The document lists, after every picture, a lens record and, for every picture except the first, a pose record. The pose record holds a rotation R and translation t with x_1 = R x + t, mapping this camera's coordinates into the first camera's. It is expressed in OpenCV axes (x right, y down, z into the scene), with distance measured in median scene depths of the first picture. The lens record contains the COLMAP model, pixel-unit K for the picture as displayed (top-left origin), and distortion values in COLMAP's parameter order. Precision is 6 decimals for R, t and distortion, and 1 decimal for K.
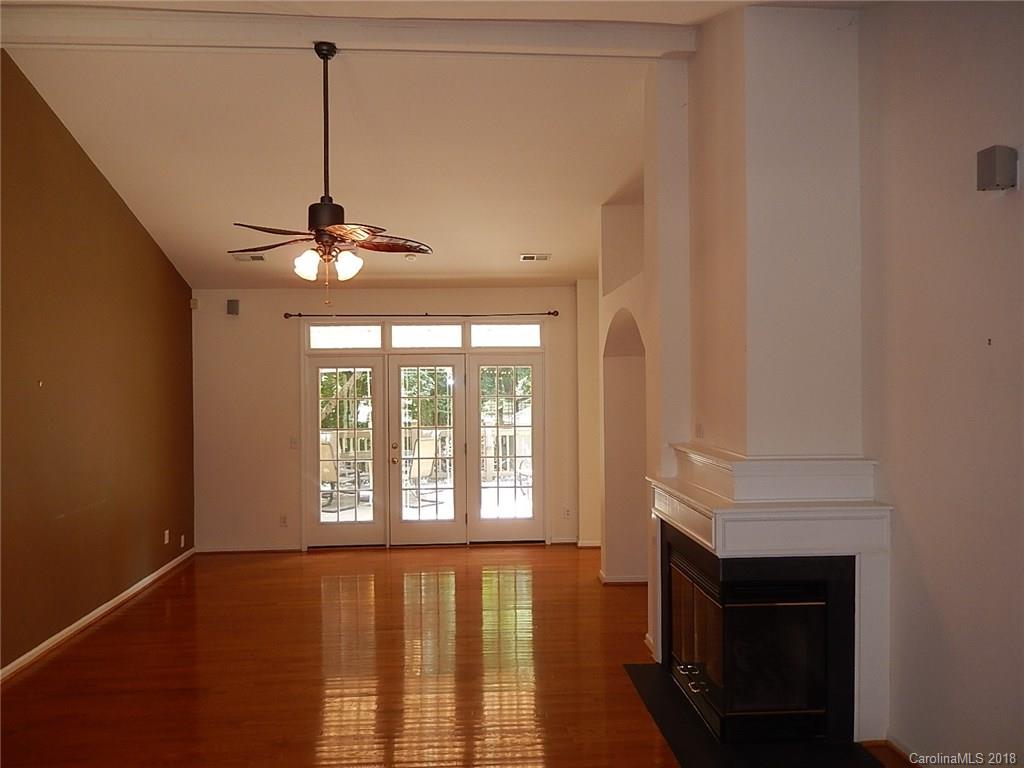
lens RADIAL K [[764.4, 0, 506.5], [0, 764.4, 380.5], [0, 0, 1]] dist [-0.003366, -0.004885]
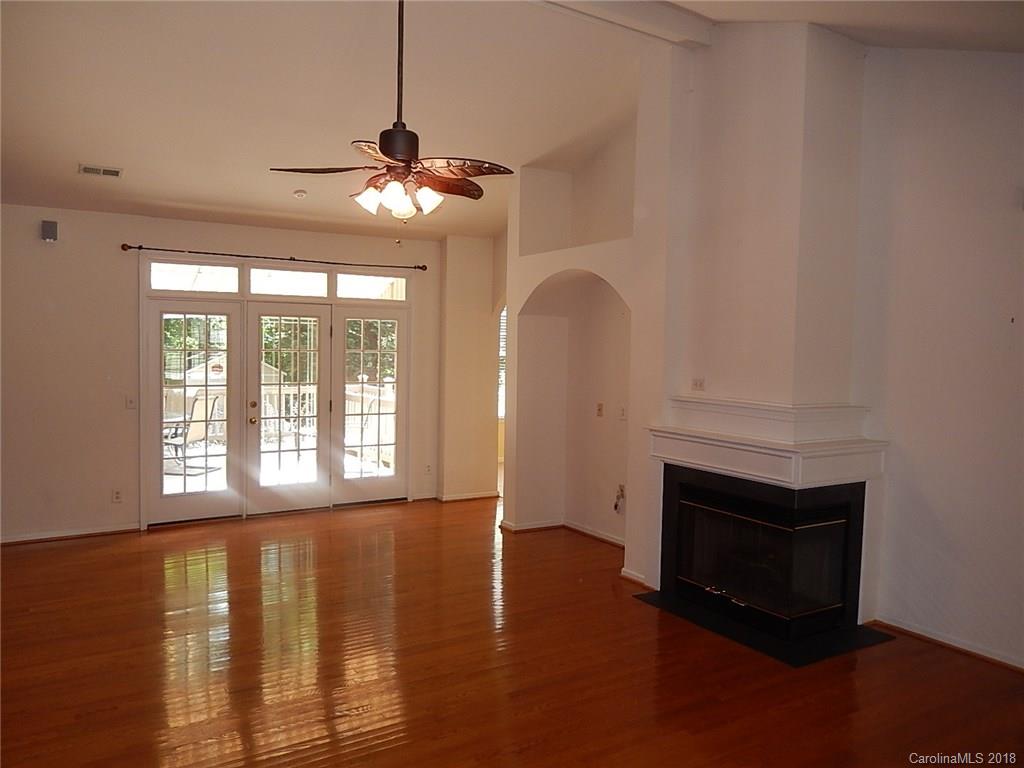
lens RADIAL K [[764.4, 0, 506.5], [0, 764.4, 380.5], [0, 0, 1]] dist [-0.003366, -0.004885]
pose [[0.879571, 0.001619, 0.475765, -0.311702], [-0.026410, 0.998618, 0.045428, 0.009662], [-0.475034, -0.052522, 0.878399, 0.079477]]
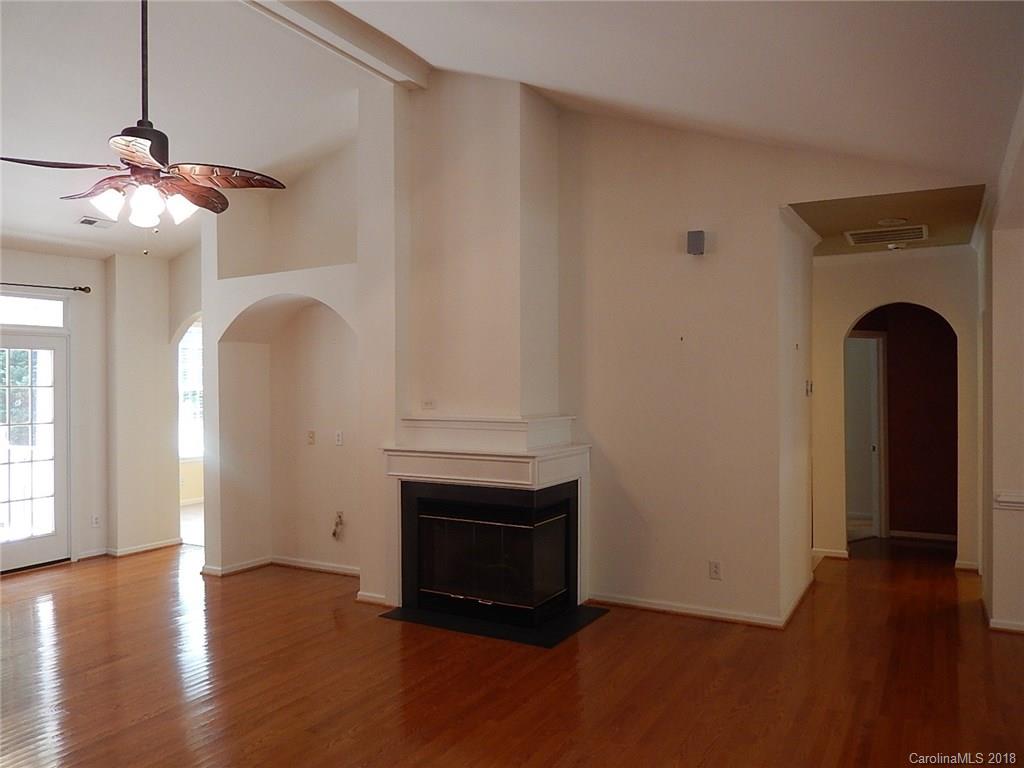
lens RADIAL K [[764.4, 0, 506.5], [0, 764.4, 380.5], [0, 0, 1]] dist [-0.003366, -0.004885]
pose [[0.548753, 0.005225, 0.835968, -0.395460], [0.003713, 0.999955, -0.008687, 0.023558], [-0.835976, 0.007871, 0.548709, 0.137171]]
